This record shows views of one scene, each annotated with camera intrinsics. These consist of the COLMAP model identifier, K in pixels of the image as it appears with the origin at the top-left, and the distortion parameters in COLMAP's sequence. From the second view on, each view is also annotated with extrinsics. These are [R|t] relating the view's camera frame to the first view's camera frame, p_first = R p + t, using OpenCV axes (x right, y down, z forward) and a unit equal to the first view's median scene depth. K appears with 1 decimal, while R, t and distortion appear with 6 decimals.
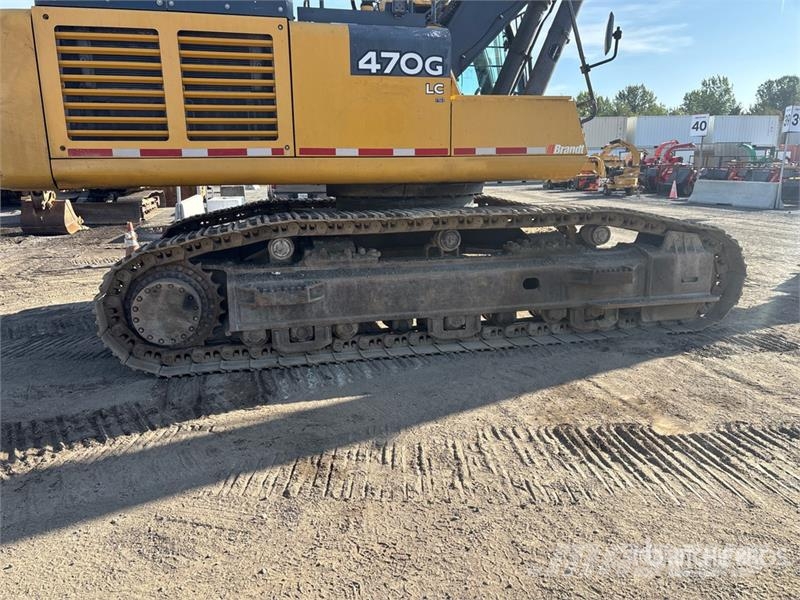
lens RADIAL K [[595.2, 0, 400.0], [0, 595.2, 300.0], [0, 0, 1]] dist [0.062925, -0.066799]
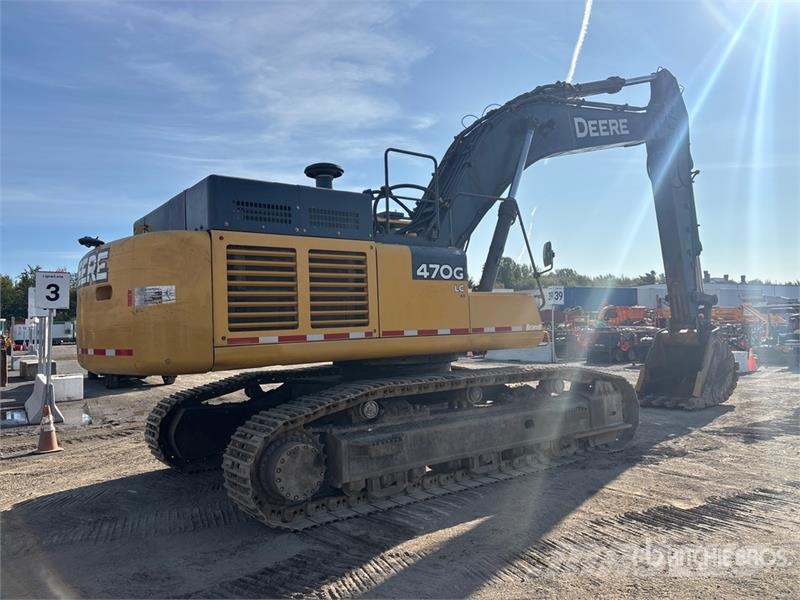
lens RADIAL K [[595.2, 0, 400.0], [0, 595.2, 300.0], [0, 0, 1]] dist [0.062925, -0.066799]
pose [[0.925546, -0.003400, 0.378620, -0.623820], [0.106548, 0.961891, -0.251821, 0.014127], [-0.363335, 0.273413, 0.890636, -0.200528]]
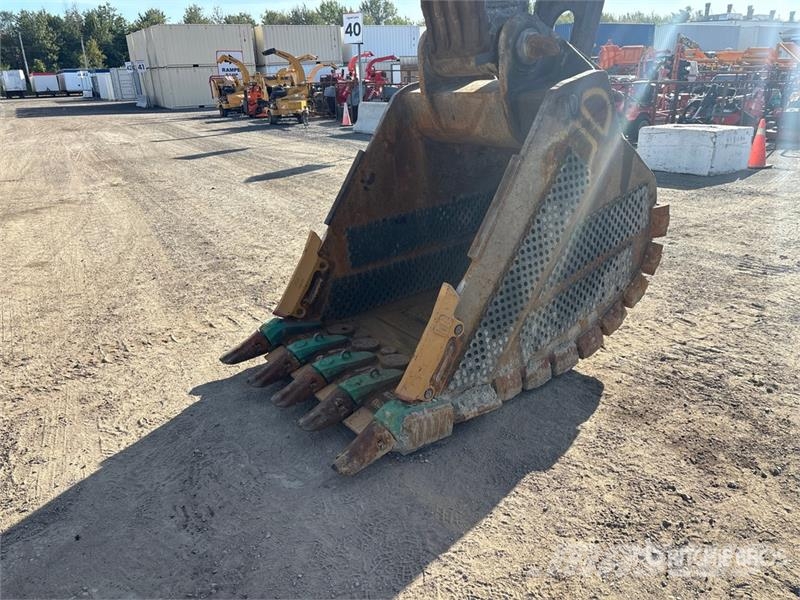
lens RADIAL K [[613.3, 0, 400.0], [0, 613.3, 300.0], [0, 0, 1]] dist [0.066196, -0.072789]
pose [[0.927778, -0.138978, 0.346284, 1.034966], [0.097669, 0.986143, 0.134100, -0.229631], [-0.360123, -0.090594, 0.928496, 0.995321]]
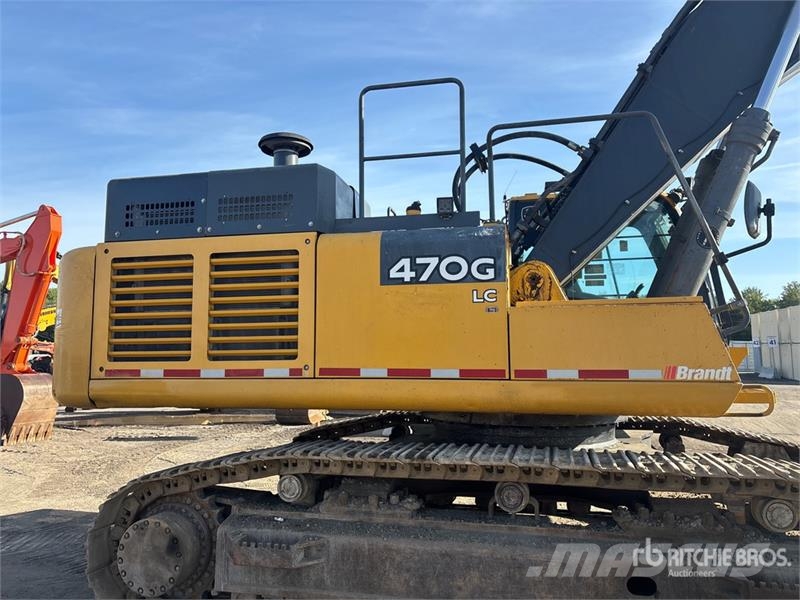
lens RADIAL K [[595.2, 0, 400.0], [0, 595.2, 300.0], [0, 0, 1]] dist [0.062925, -0.066799]
pose [[0.889007, -0.035000, -0.456553, 0.325895], [-0.107450, 0.953287, -0.282309, -0.117960], [0.445107, 0.300032, 0.843718, 0.301402]]
